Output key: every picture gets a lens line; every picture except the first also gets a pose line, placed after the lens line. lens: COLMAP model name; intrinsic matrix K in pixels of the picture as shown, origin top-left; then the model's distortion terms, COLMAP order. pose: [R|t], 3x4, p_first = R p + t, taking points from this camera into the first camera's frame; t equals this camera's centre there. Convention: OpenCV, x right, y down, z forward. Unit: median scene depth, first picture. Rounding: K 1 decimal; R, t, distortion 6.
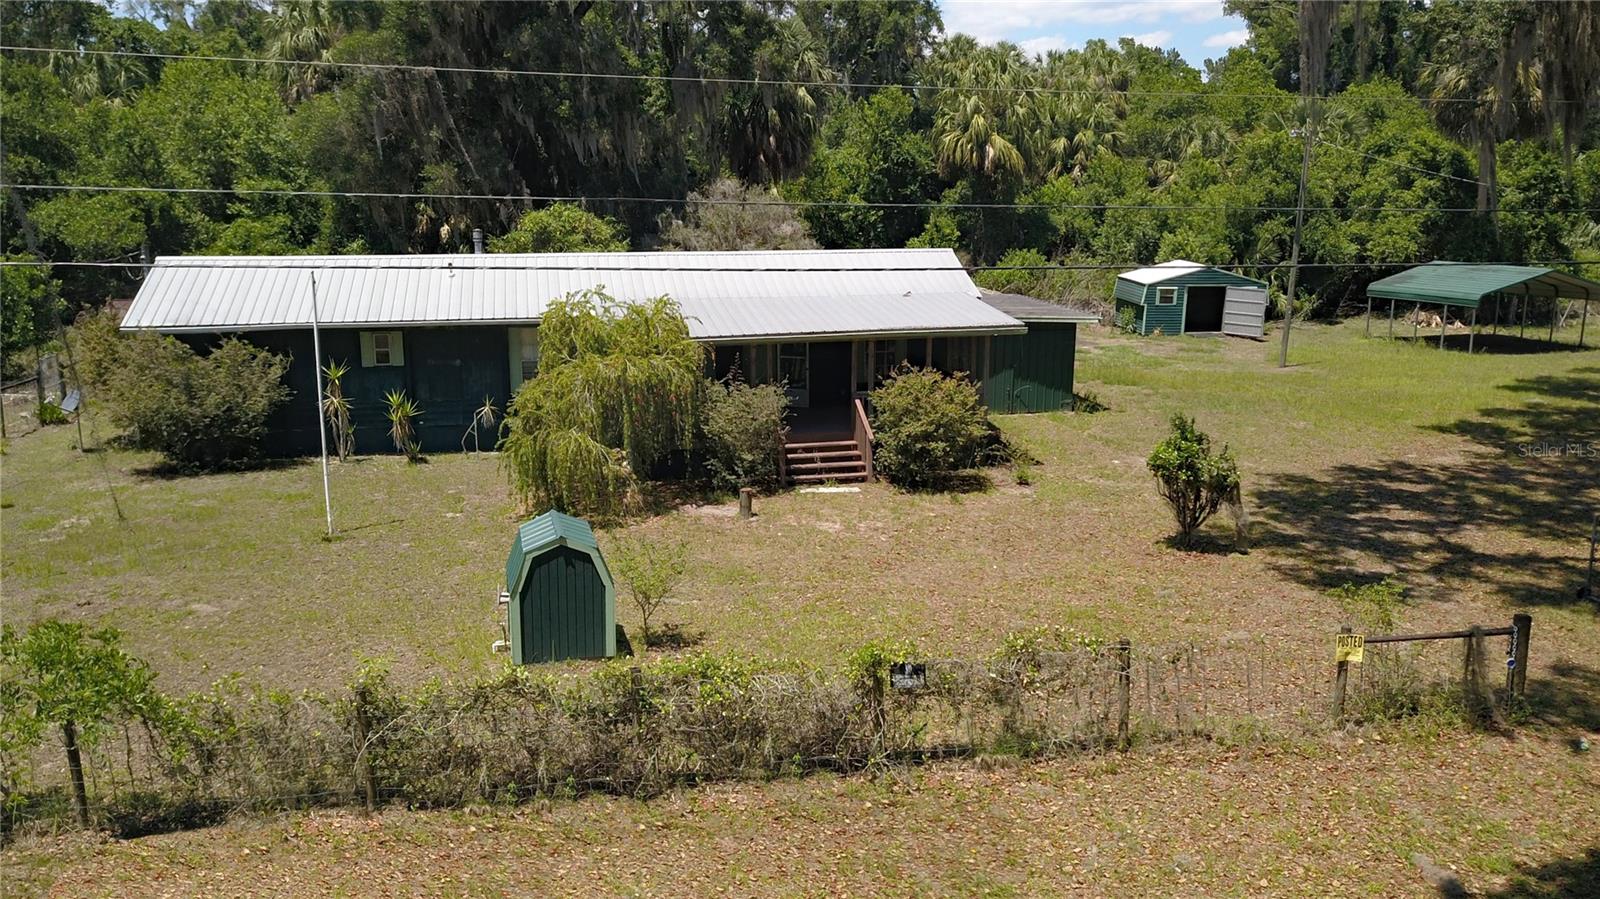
lens RADIAL K [[1308.4, 0, 803.1], [0, 1308.4, 444.1], [0, 0, 1]] dist [0.001423, -0.009026]
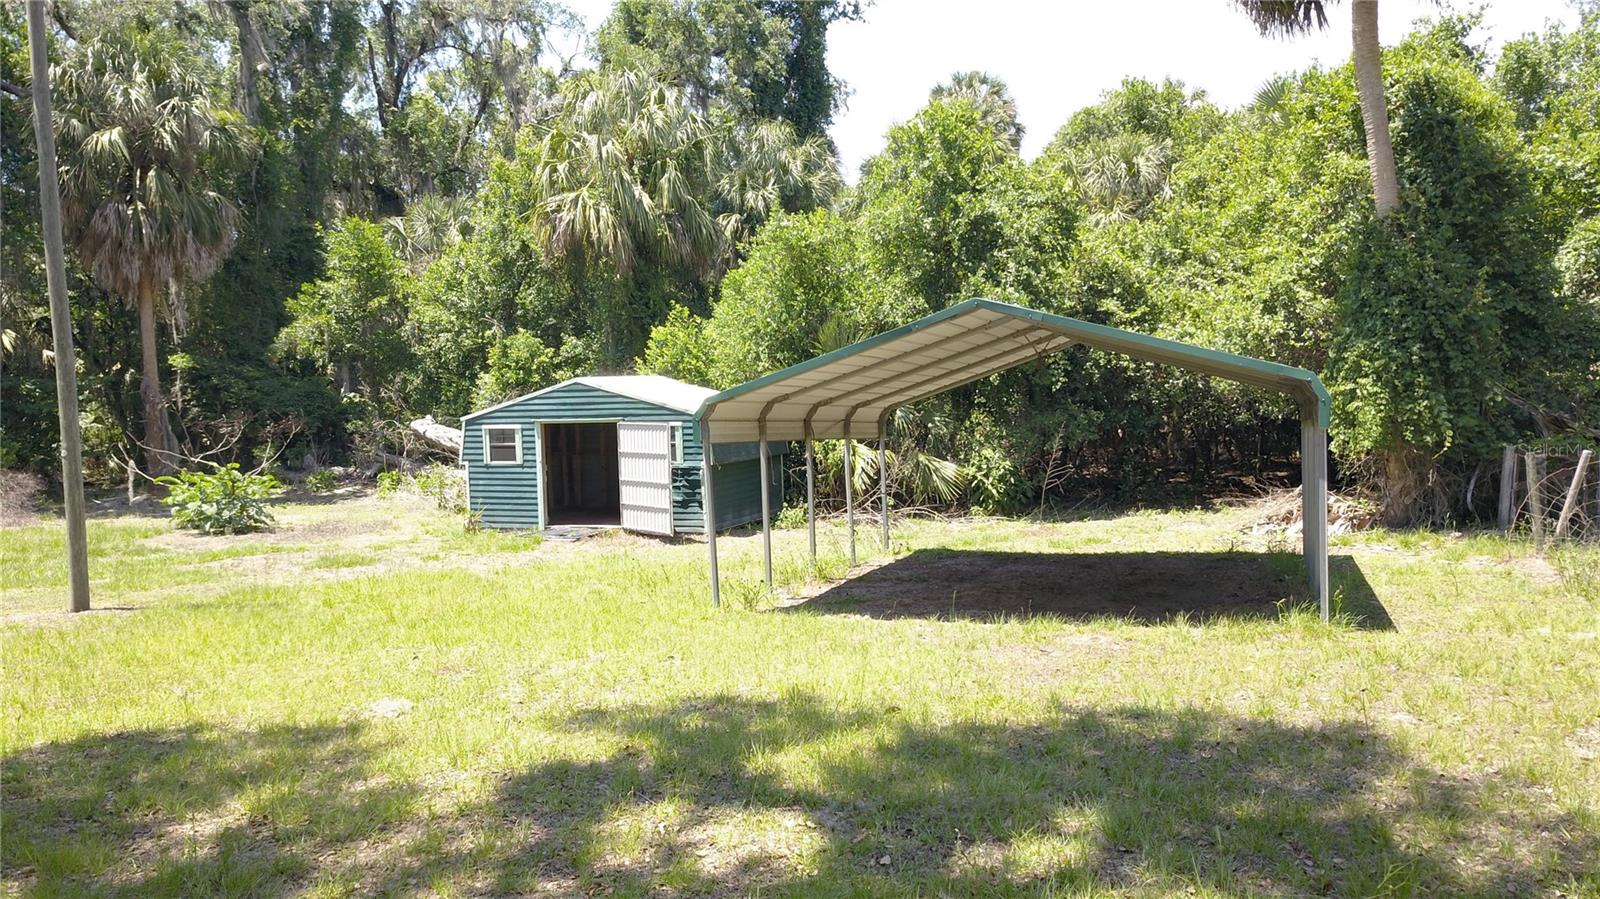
lens RADIAL K [[1153.6, 0, 793.0], [0, 1153.6, 454.2], [0, 0, 1]] dist [0.000942, 0.000007]
pose [[0.839496, -0.006631, -0.543326, 0.583926], [-0.073886, 0.989245, -0.126234, -0.064340], [0.538319, 0.146117, 0.829977, 0.703505]]
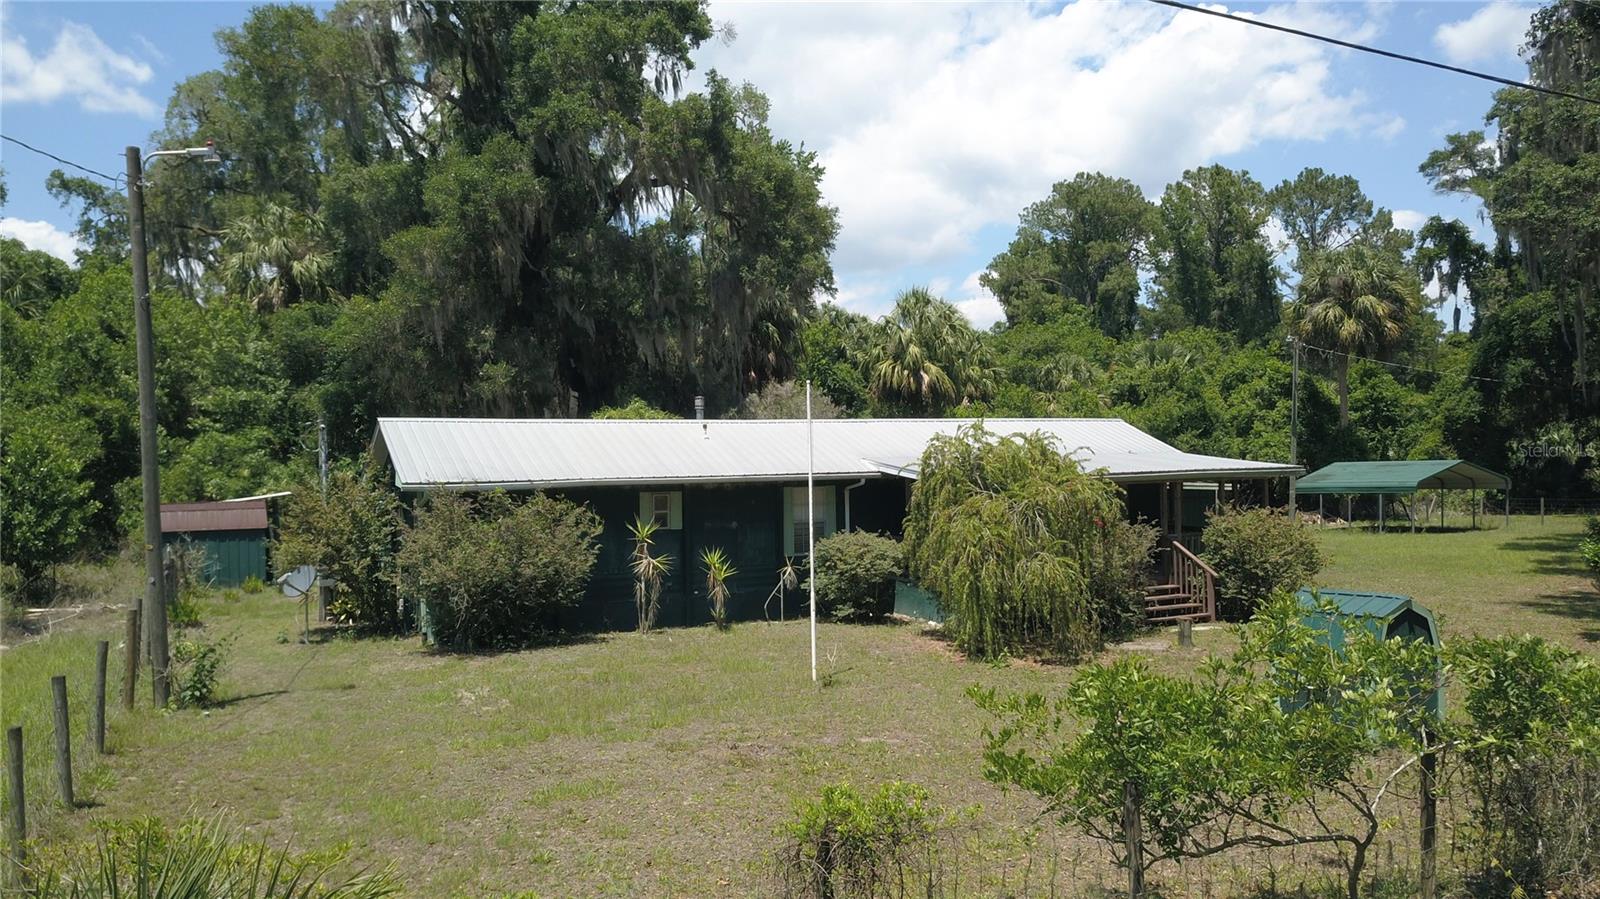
lens RADIAL K [[1238.0, 0, 802.7], [0, 1238.0, 436.4], [0, 0, 1]] dist [0.007287, -0.009349]
pose [[0.962985, -0.006696, 0.269473, -0.262965], [0.065705, 0.975369, -0.210567, 0.036809], [-0.261426, 0.220478, 0.939705, 0.089952]]
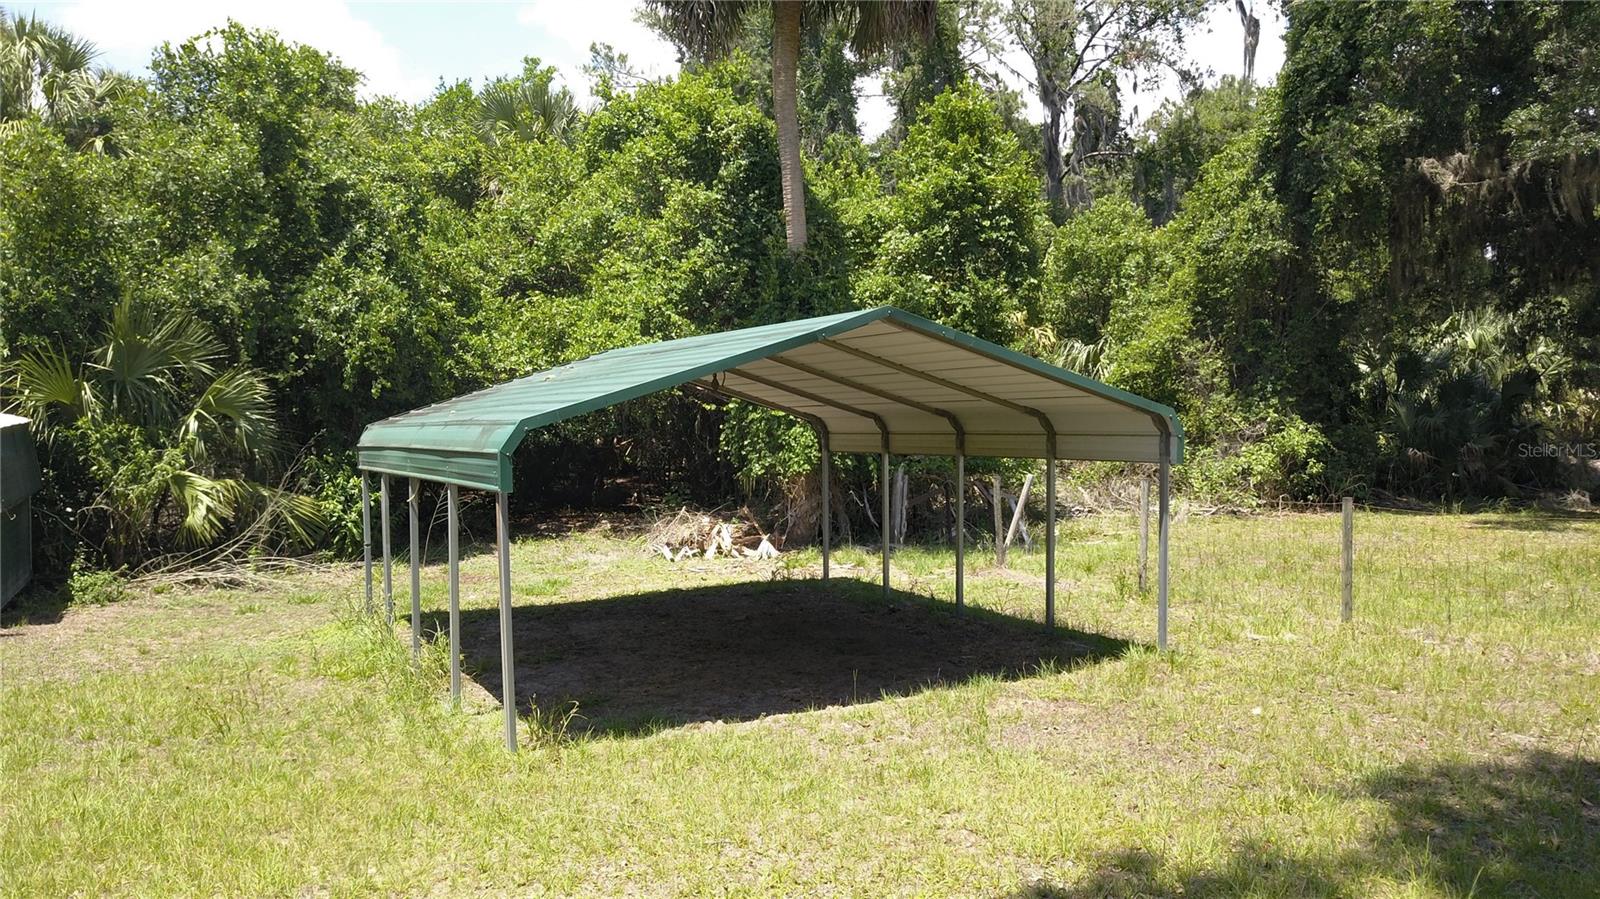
lens RADIAL K [[1153.6, 0, 793.0], [0, 1153.6, 454.2], [0, 0, 1]] dist [0.000942, 0.000007]
pose [[0.959890, -0.016236, 0.279907, 0.448870], [0.058901, 0.987721, -0.144698, -0.074961], [-0.274120, 0.155381, 0.949060, 0.736913]]
